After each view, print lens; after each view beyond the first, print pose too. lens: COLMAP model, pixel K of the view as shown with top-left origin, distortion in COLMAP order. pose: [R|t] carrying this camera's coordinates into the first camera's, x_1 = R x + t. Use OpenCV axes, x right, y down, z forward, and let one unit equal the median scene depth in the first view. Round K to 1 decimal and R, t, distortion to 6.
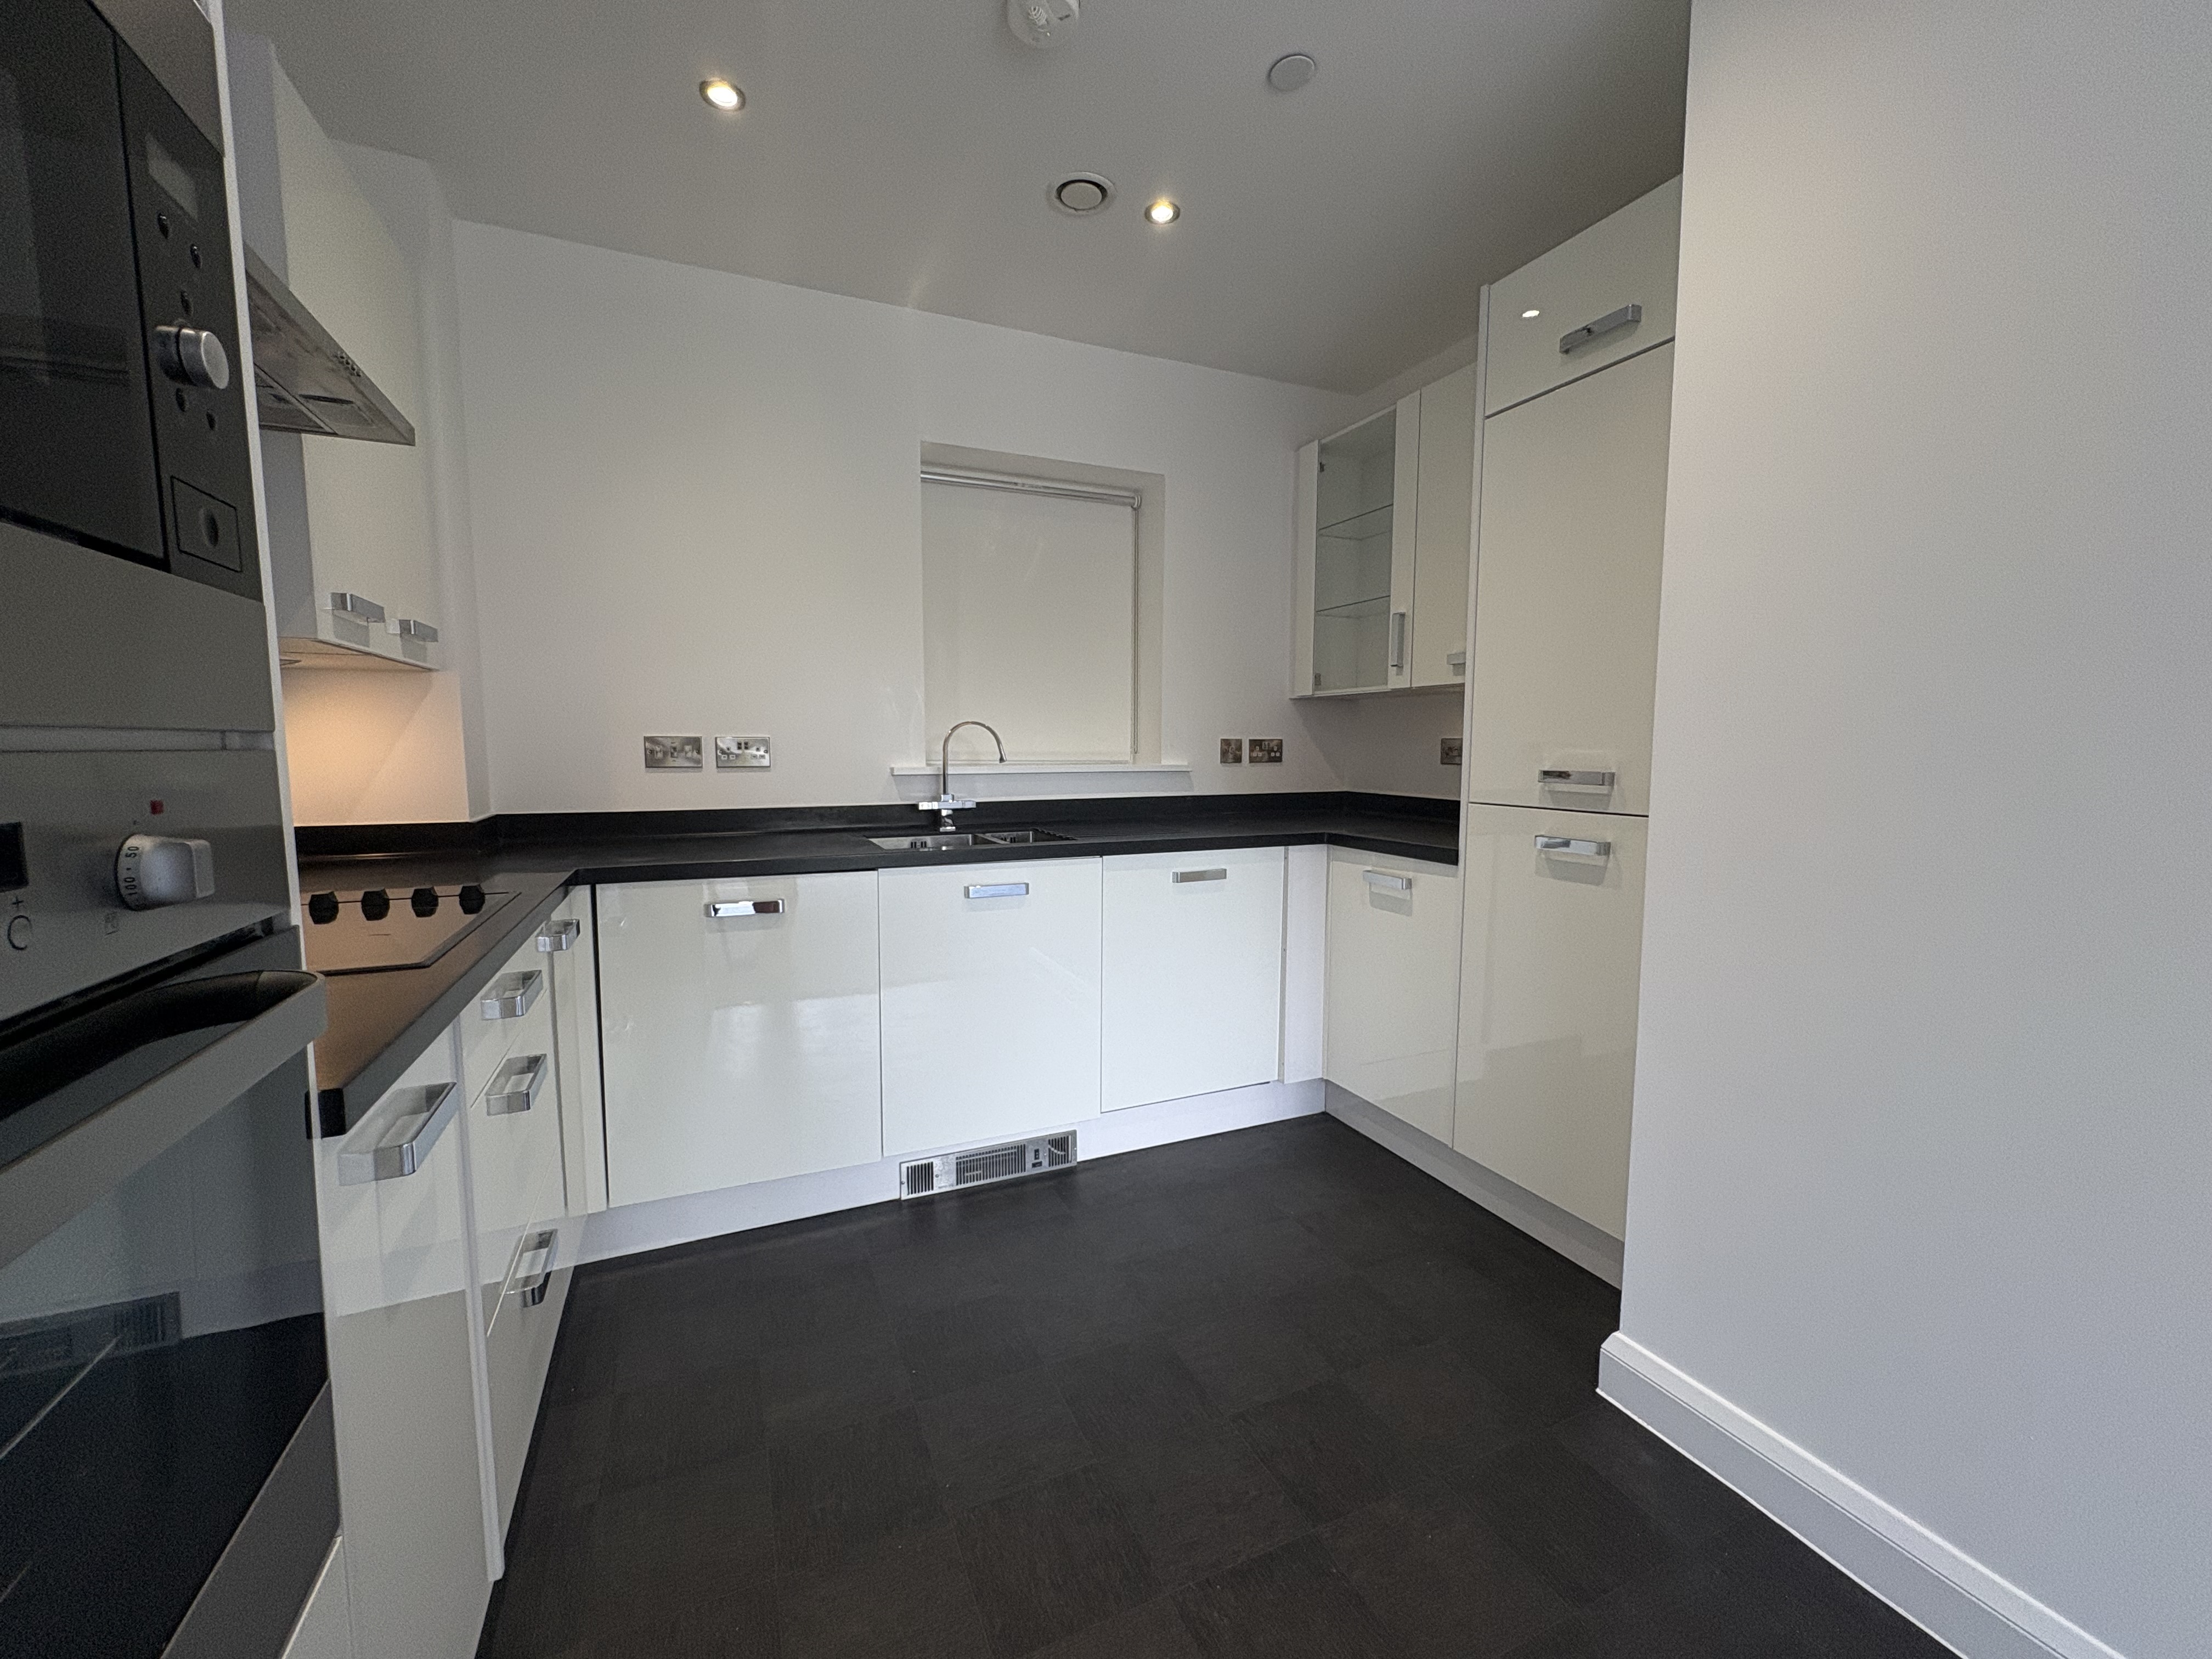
lens RADIAL K [[877.8, 0, 1100.6], [0, 877.8, 825.6], [0, 0, 1]] dist [0.000268, -0.000120]
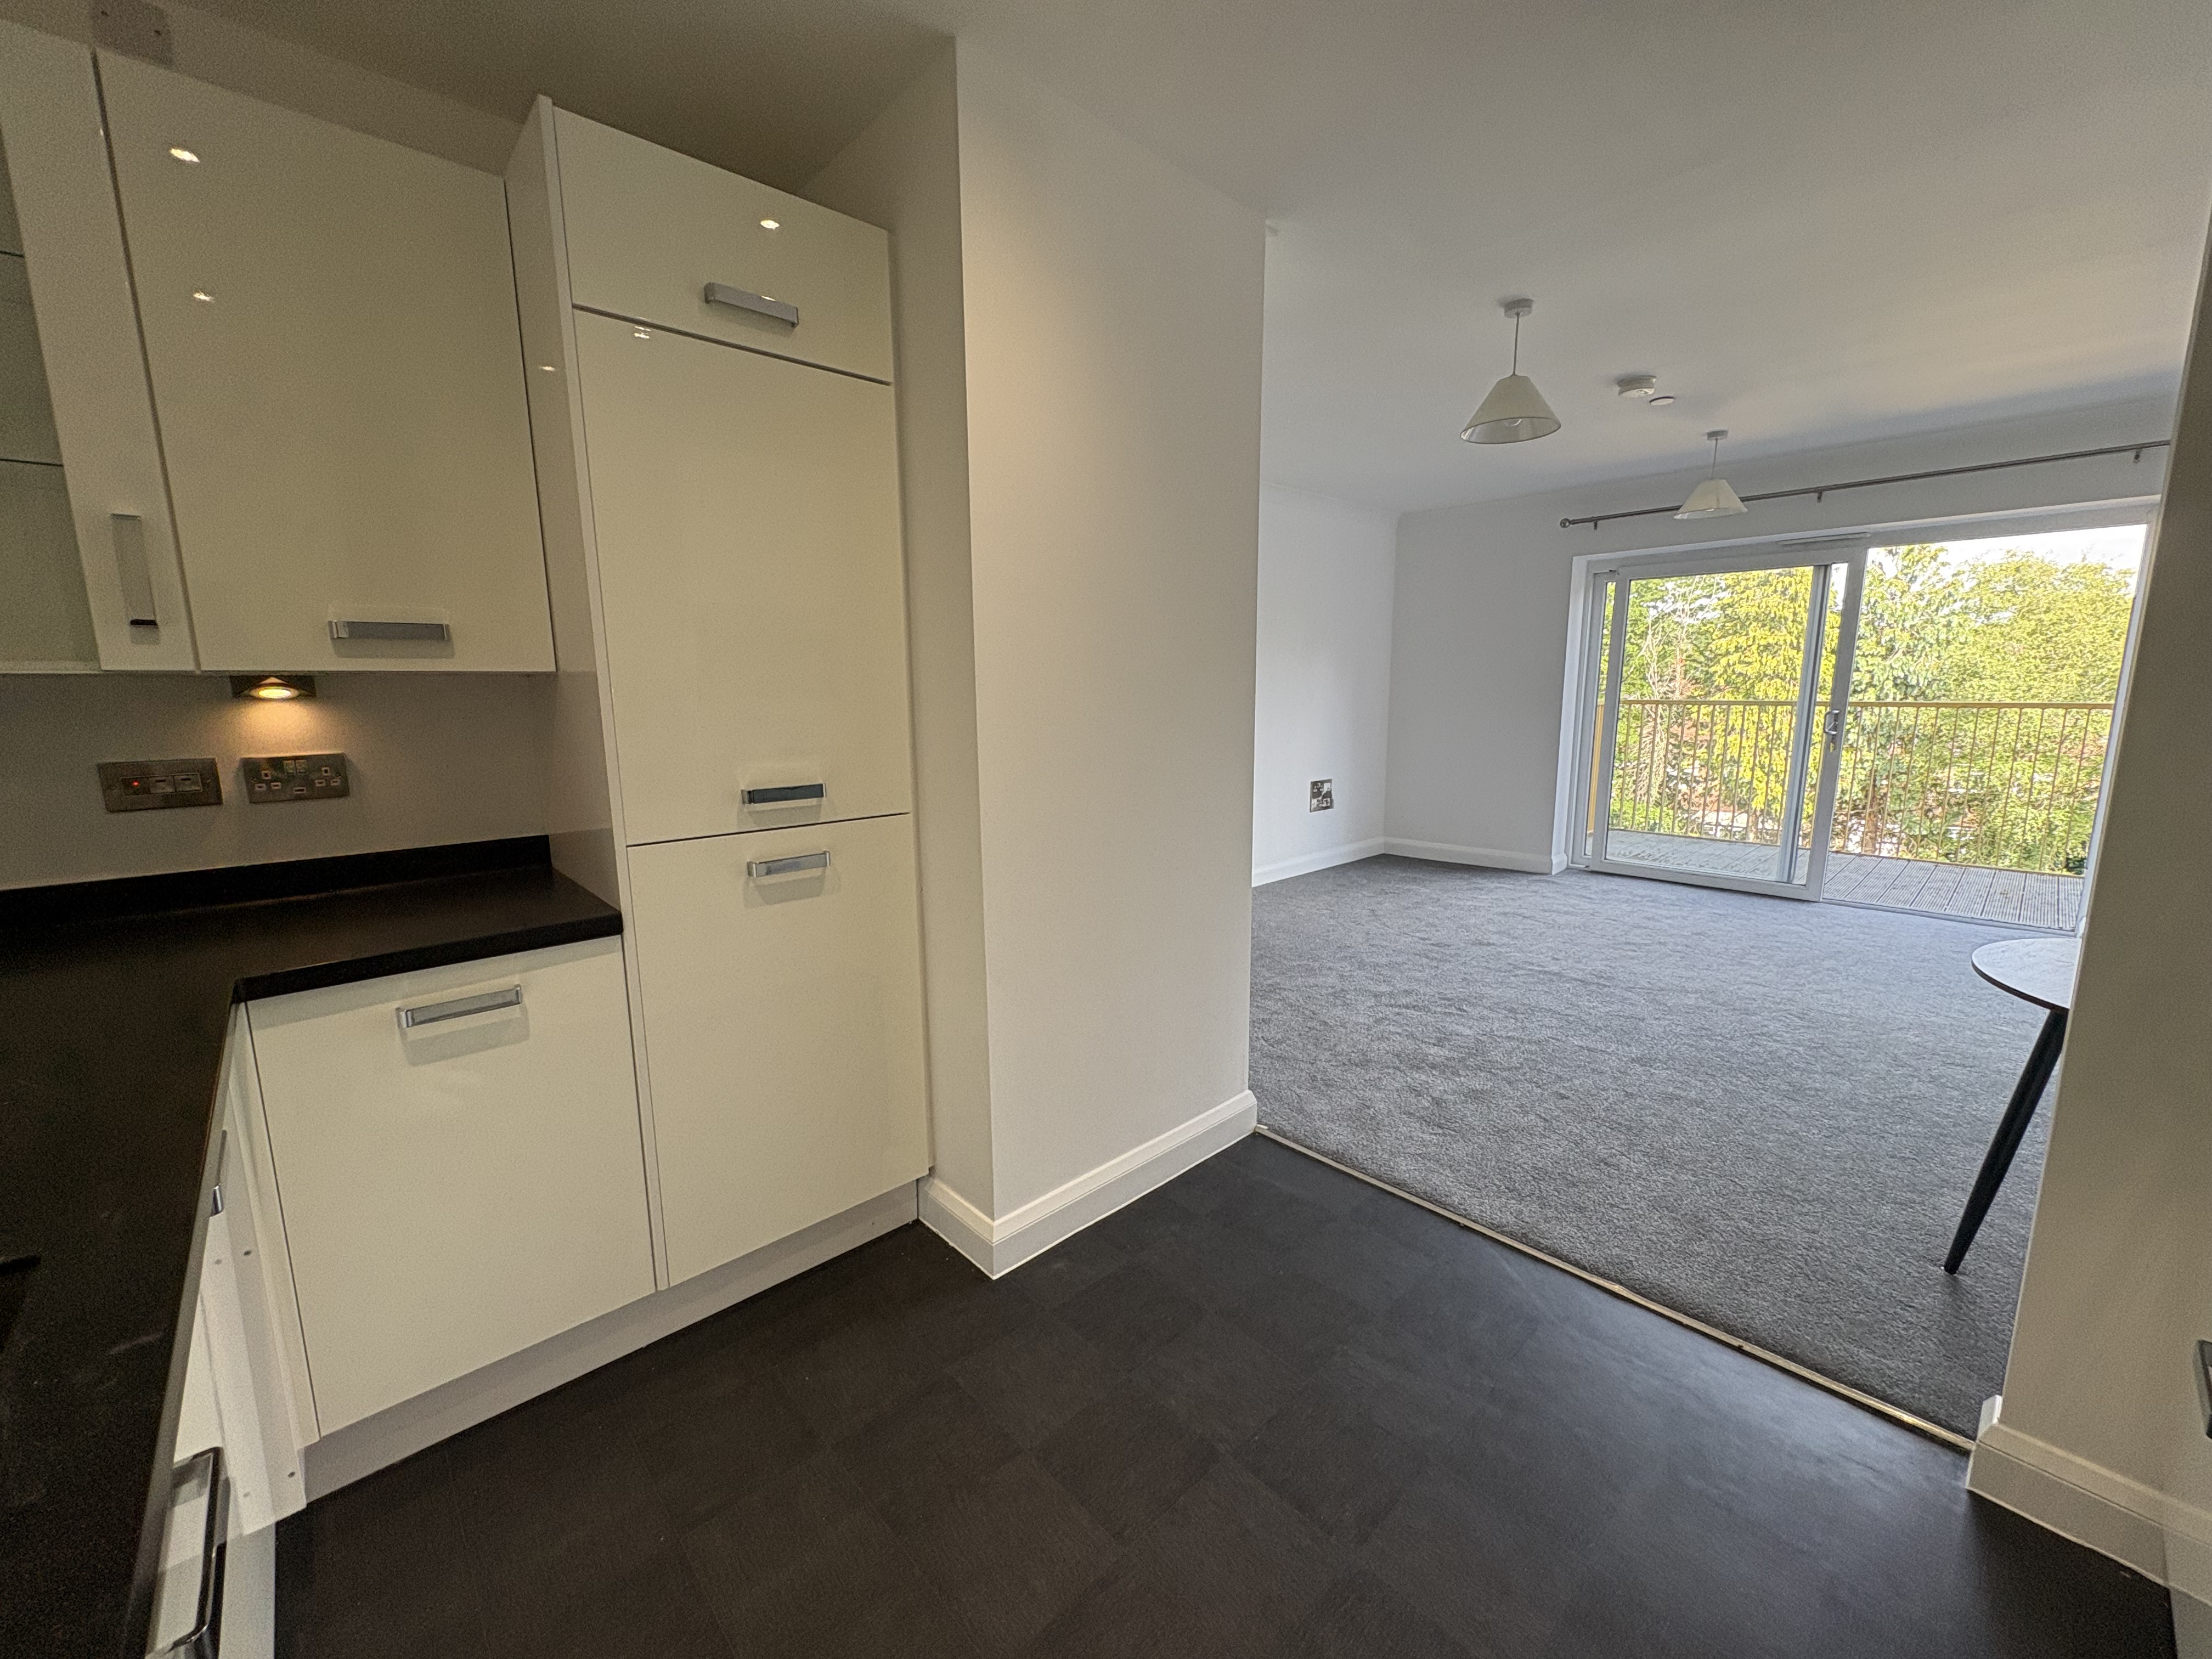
lens RADIAL K [[877.8, 0, 1106.4], [0, 877.8, 827.6], [0, 0, 1]] dist [0.000268, -0.000120]
pose [[-0.325861, -0.148219, 0.933727, -0.347093], [0.097502, 0.977099, 0.189131, -0.123437], [-0.940376, 0.152671, -0.303947, 0.724385]]
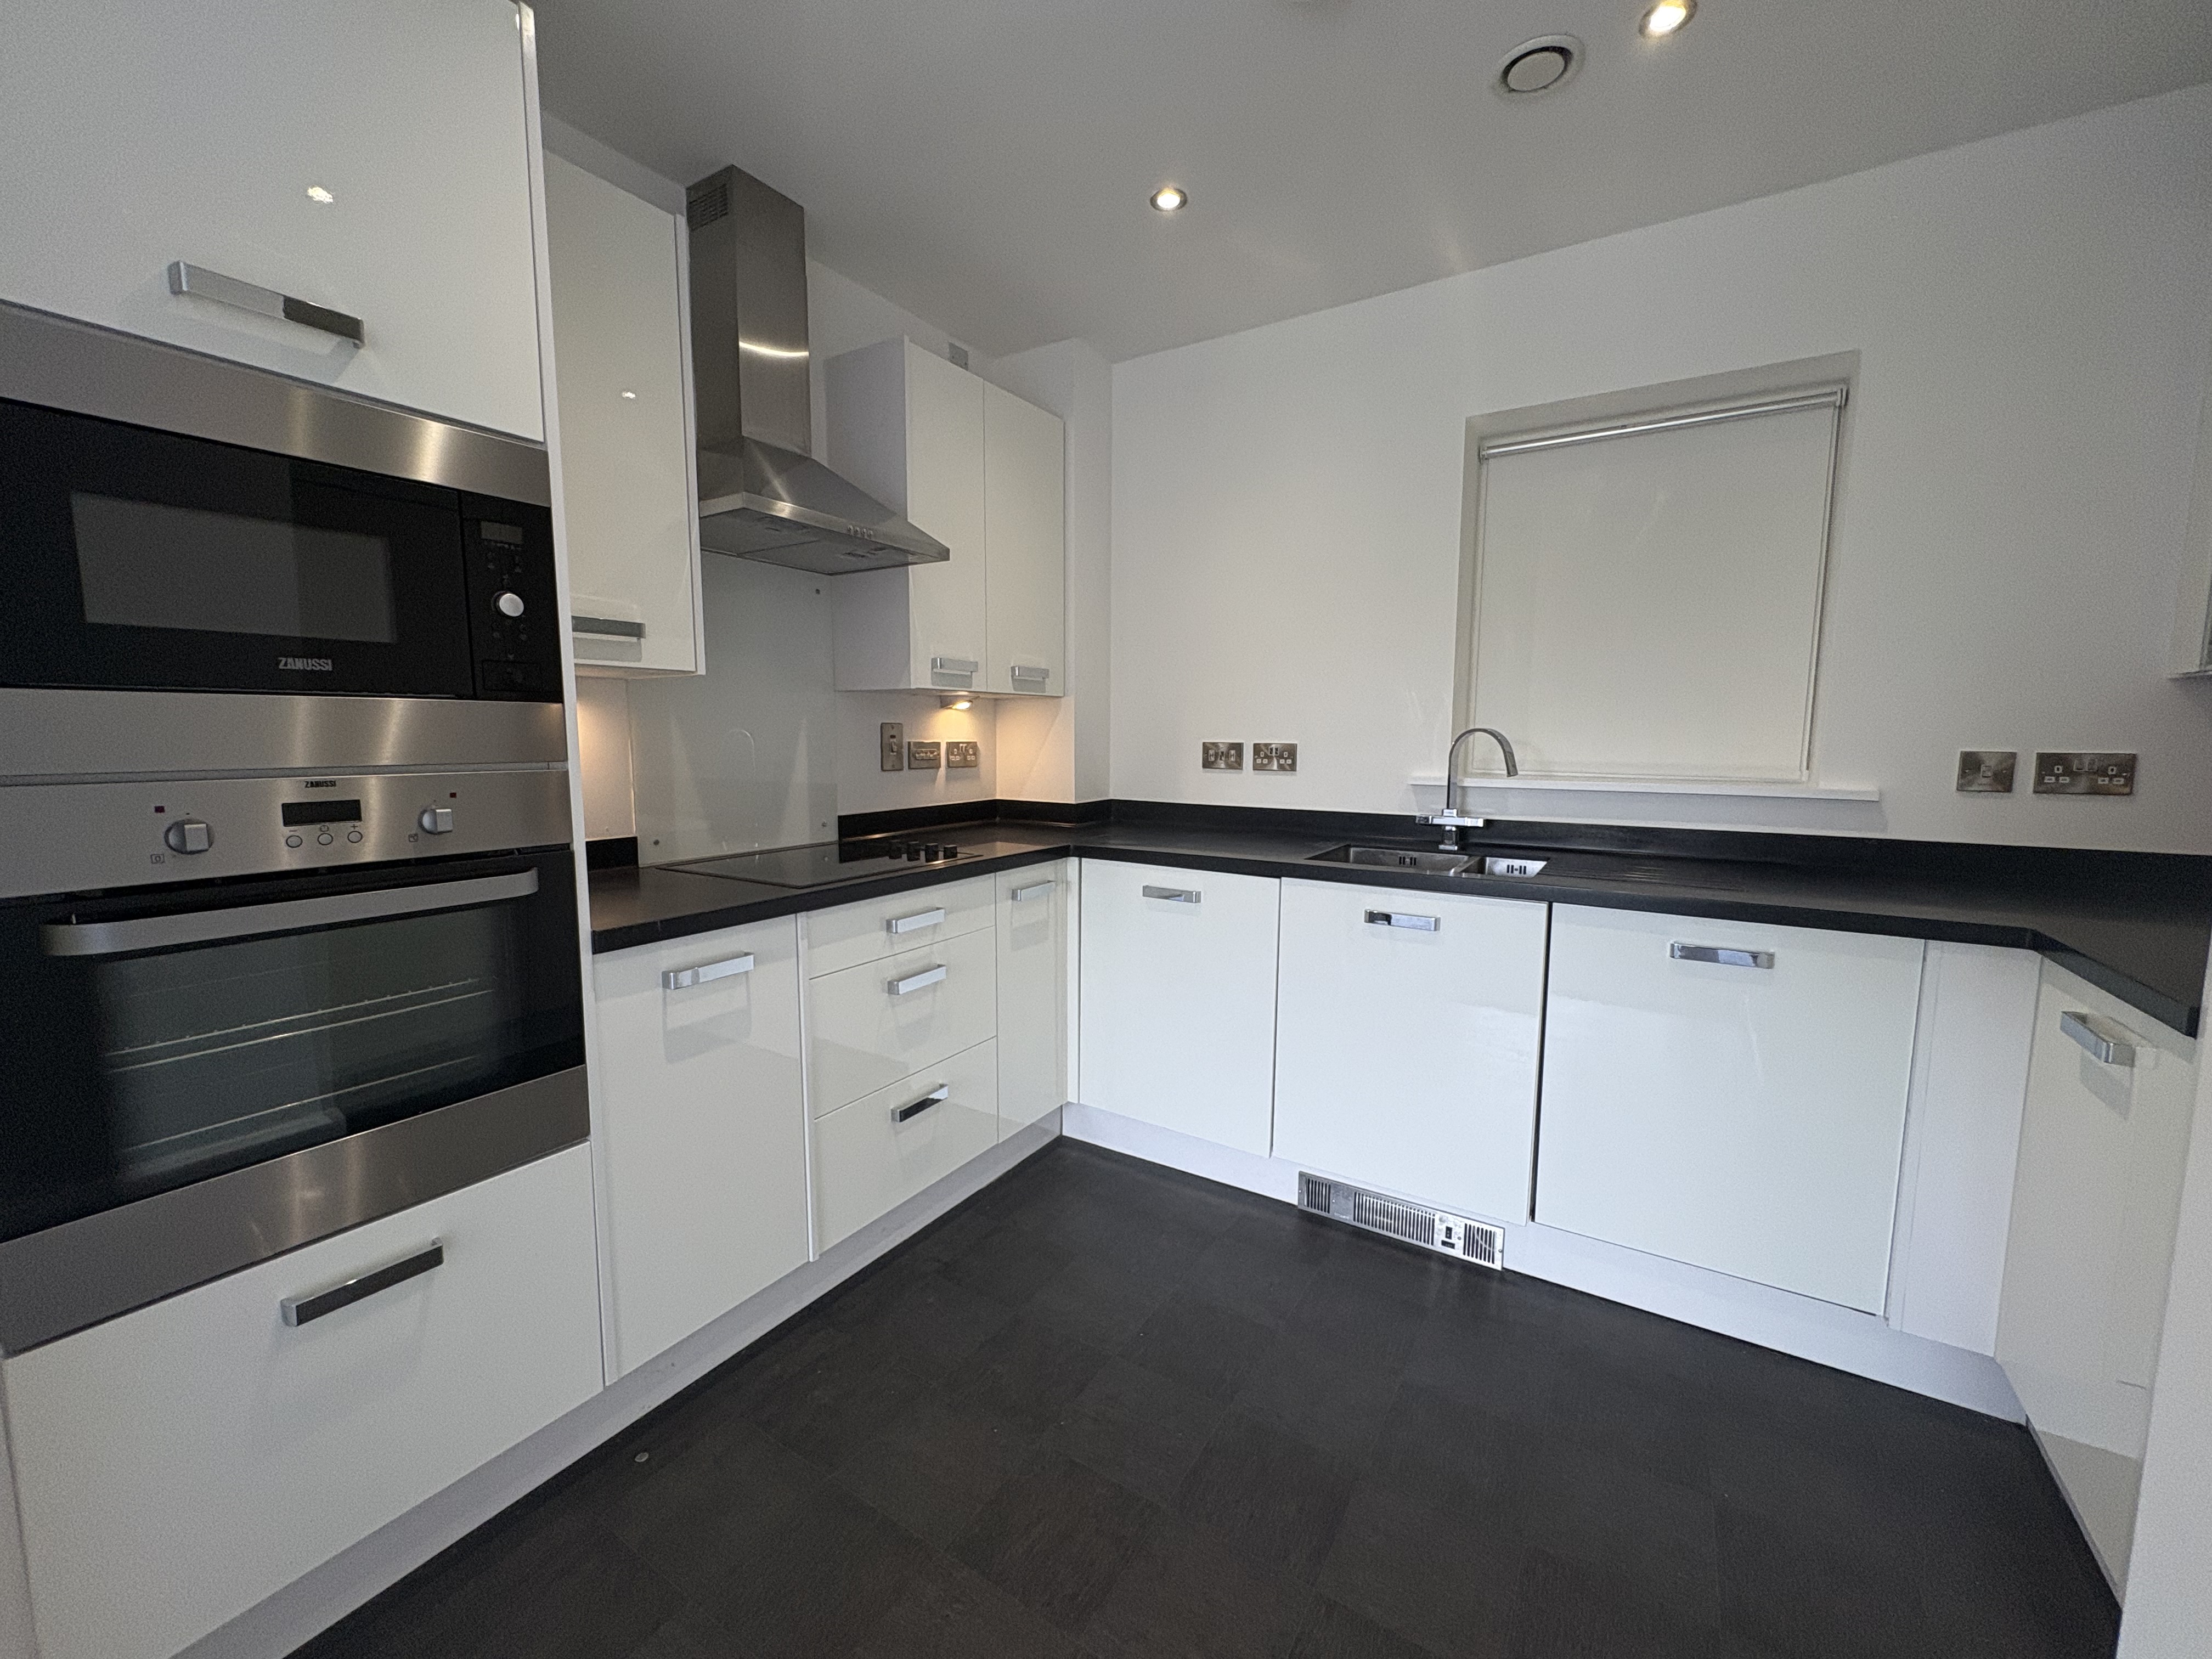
lens RADIAL K [[877.8, 0, 1107.1], [0, 877.8, 822.1], [0, 0, 1]] dist [0.000268, -0.000120]
pose [[0.561258, 0.087717, -0.822979, 0.399633], [-0.080400, 0.995443, 0.051267, -0.042842], [0.823726, 0.037393, 0.565753, 0.213163]]
